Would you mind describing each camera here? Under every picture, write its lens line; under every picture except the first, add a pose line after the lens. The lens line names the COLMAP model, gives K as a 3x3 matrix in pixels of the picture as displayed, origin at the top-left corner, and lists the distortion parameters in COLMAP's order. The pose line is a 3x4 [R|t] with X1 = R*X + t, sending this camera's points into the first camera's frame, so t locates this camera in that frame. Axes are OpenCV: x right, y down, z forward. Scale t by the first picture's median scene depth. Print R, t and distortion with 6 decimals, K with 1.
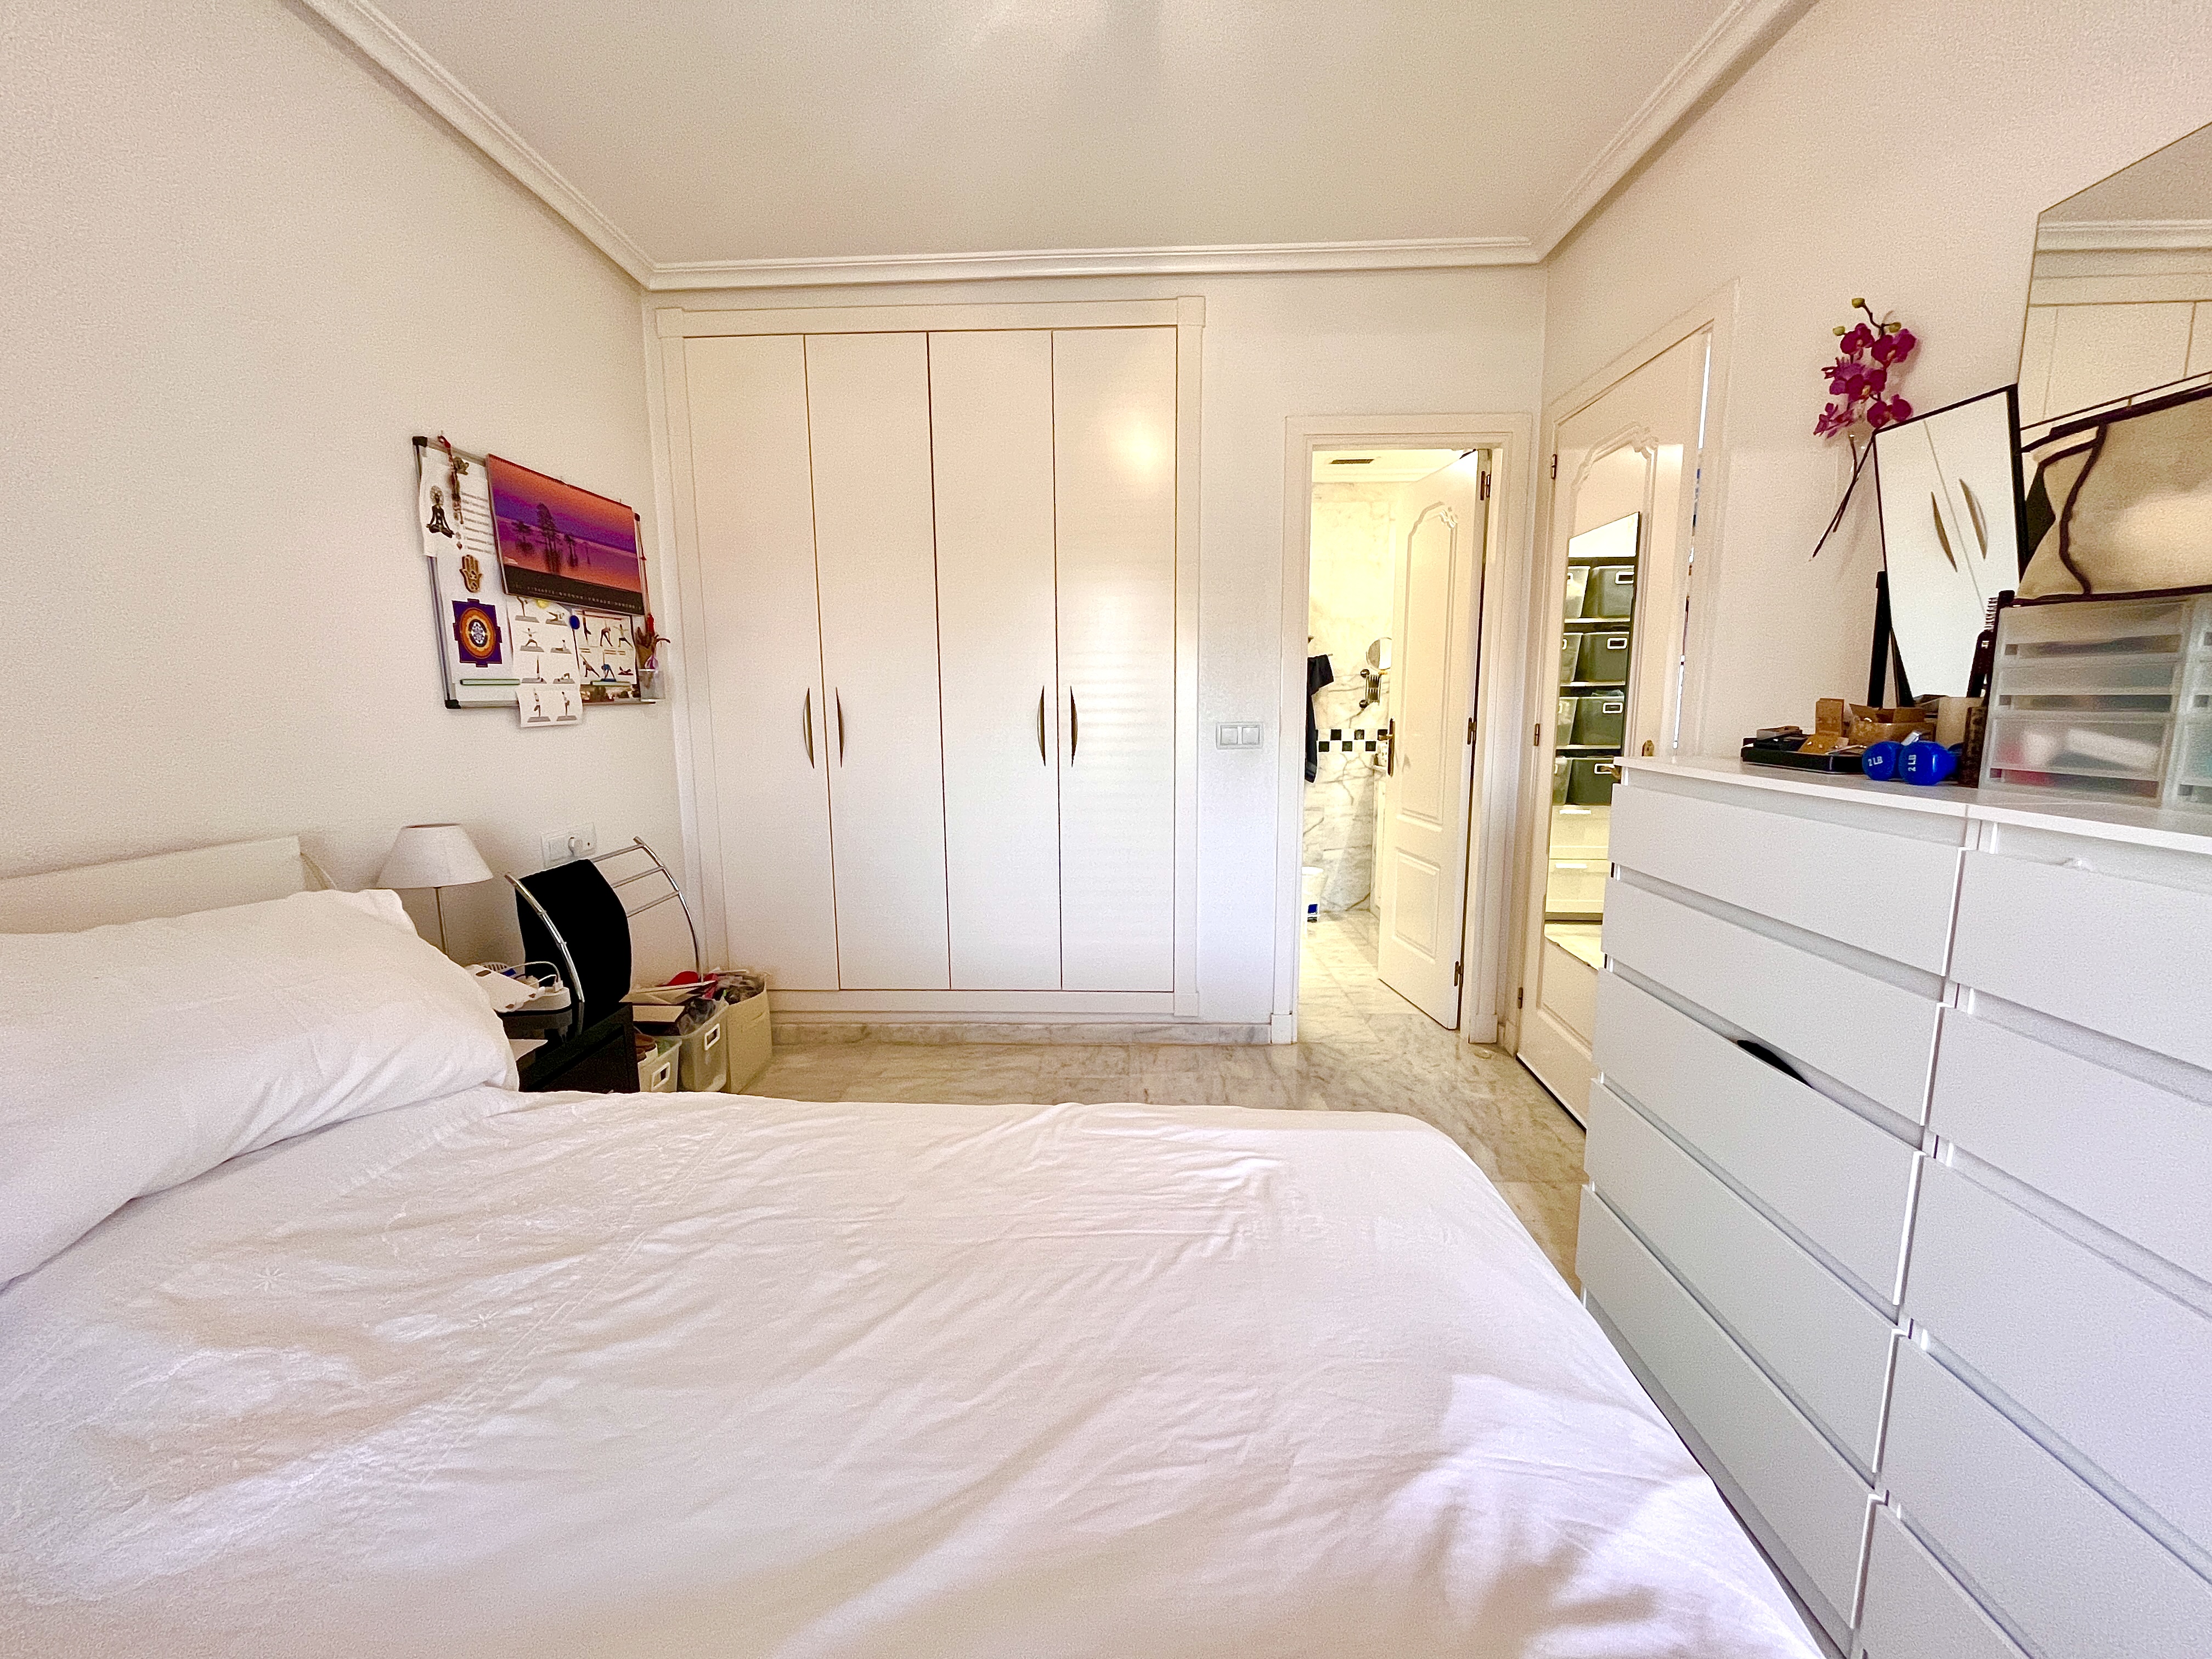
lens RADIAL K [[895.3, 0, 1102.2], [0, 895.3, 826.5], [0, 0, 1]] dist [-0.001820, 0.000109]
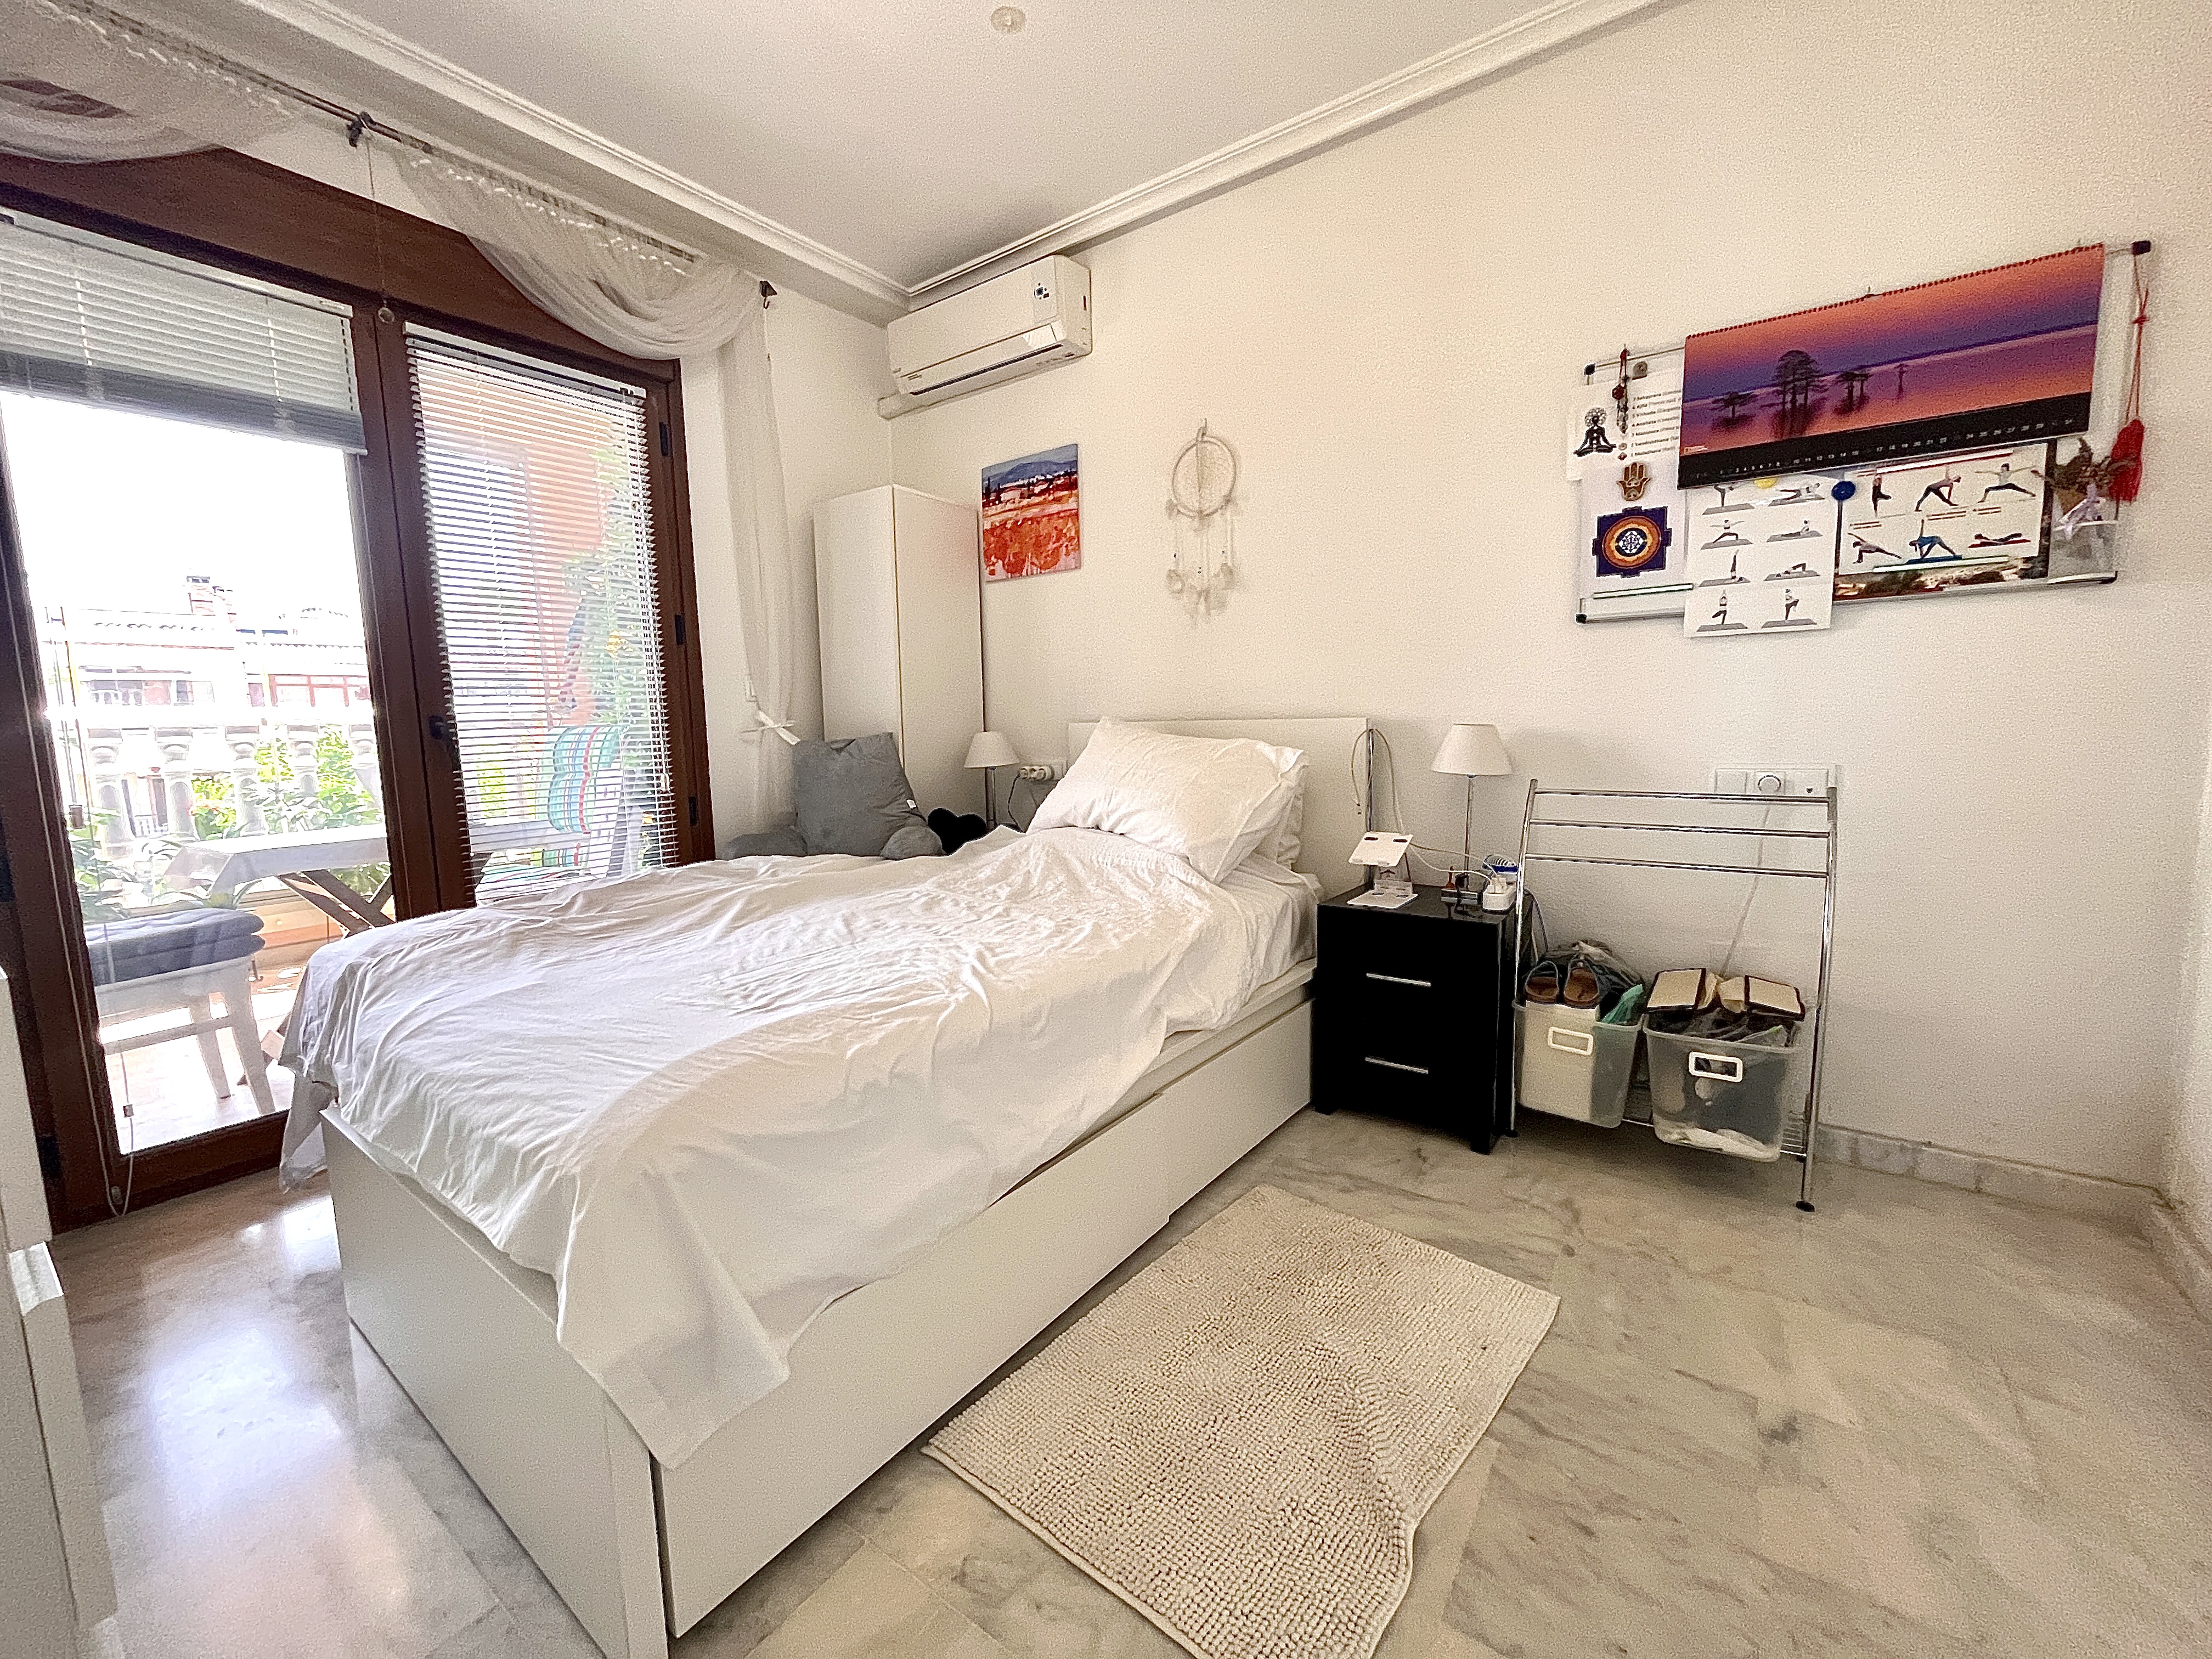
lens RADIAL K [[895.3, 0, 1102.2], [0, 895.3, 826.5], [0, 0, 1]] dist [-0.001820, 0.000109]
pose [[-0.568982, 0.120287, -0.813505, 0.434496], [-0.092805, 0.973532, 0.208859, -0.059675], [0.817097, 0.194334, -0.542759, 1.043042]]
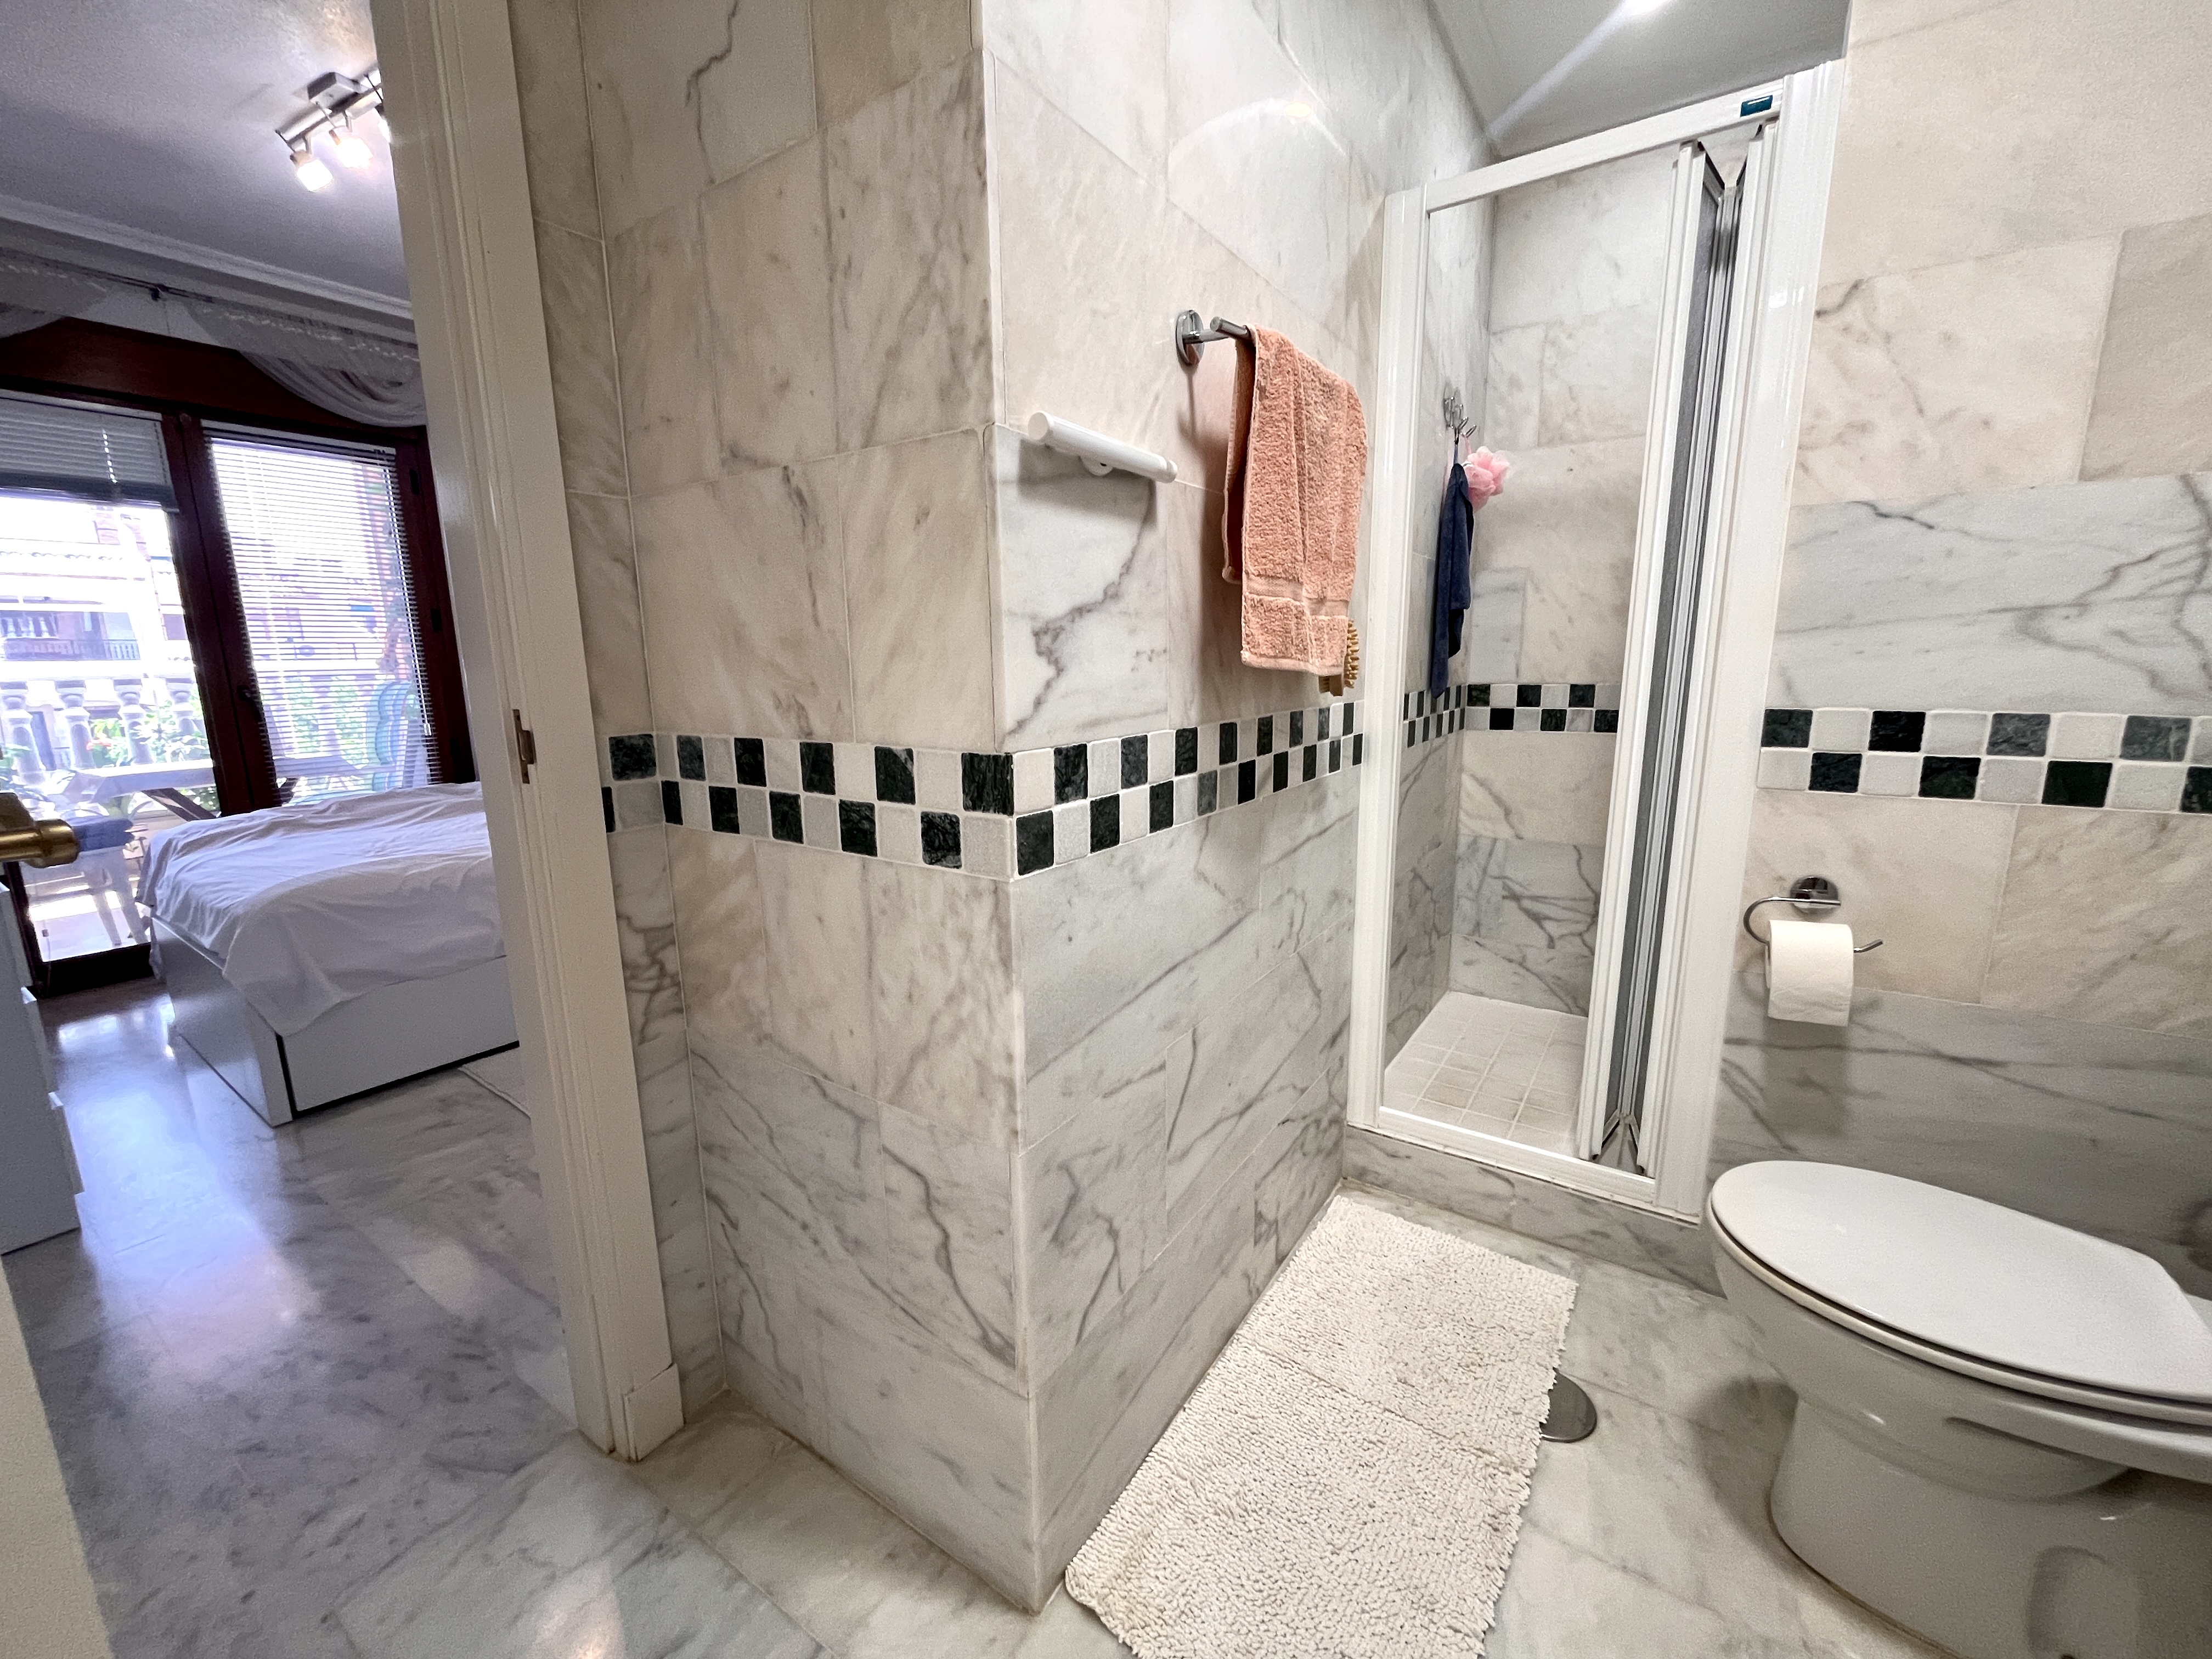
lens RADIAL K [[893.0, 0, 1101.7], [0, 893.0, 824.8], [0, 0, 1]] dist [-0.002340, -0.000359]
pose [[-0.537183, 0.174989, -0.825114, 0.528203], [-0.105842, 0.956525, 0.271766, -0.237441], [0.836798, 0.233320, -0.495308, 1.868259]]
